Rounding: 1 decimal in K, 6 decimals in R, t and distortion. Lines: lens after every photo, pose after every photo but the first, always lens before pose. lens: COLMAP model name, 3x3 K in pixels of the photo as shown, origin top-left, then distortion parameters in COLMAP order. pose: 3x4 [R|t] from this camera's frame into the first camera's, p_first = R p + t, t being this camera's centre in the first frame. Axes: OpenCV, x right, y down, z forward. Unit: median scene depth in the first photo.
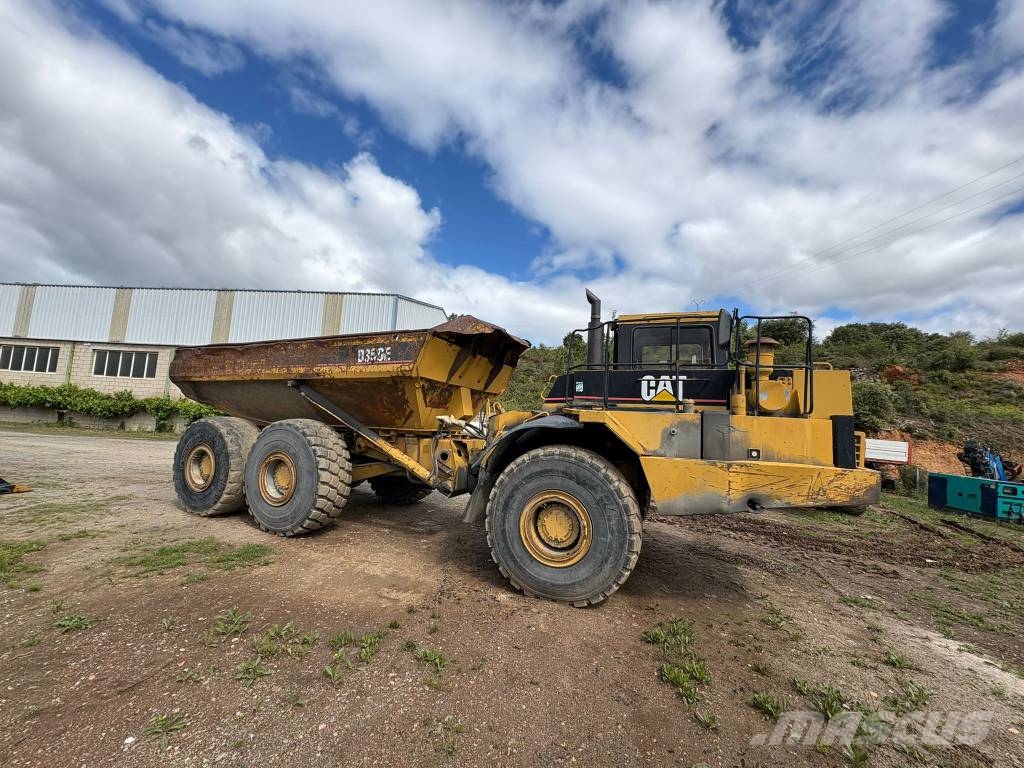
lens RADIAL K [[400.3, 0, 517.6], [0, 400.3, 387.7], [0, 0, 1]] dist [0.006749, -0.002103]
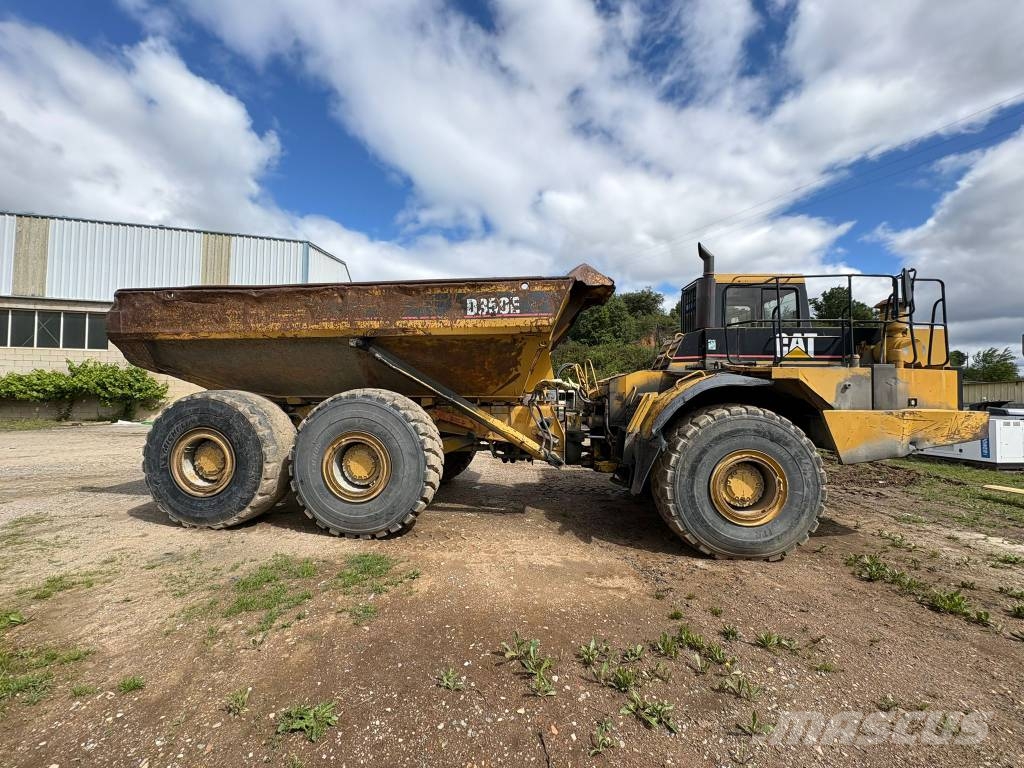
lens RADIAL K [[420.5, 0, 518.1], [0, 420.5, 390.9], [0, 0, 1]] dist [0.011123, 0.000466]
pose [[0.951554, -0.033151, 0.305689, -0.565193], [0.008503, 0.996628, 0.081611, 0.020008], [-0.307364, -0.075058, 0.948627, 0.160844]]
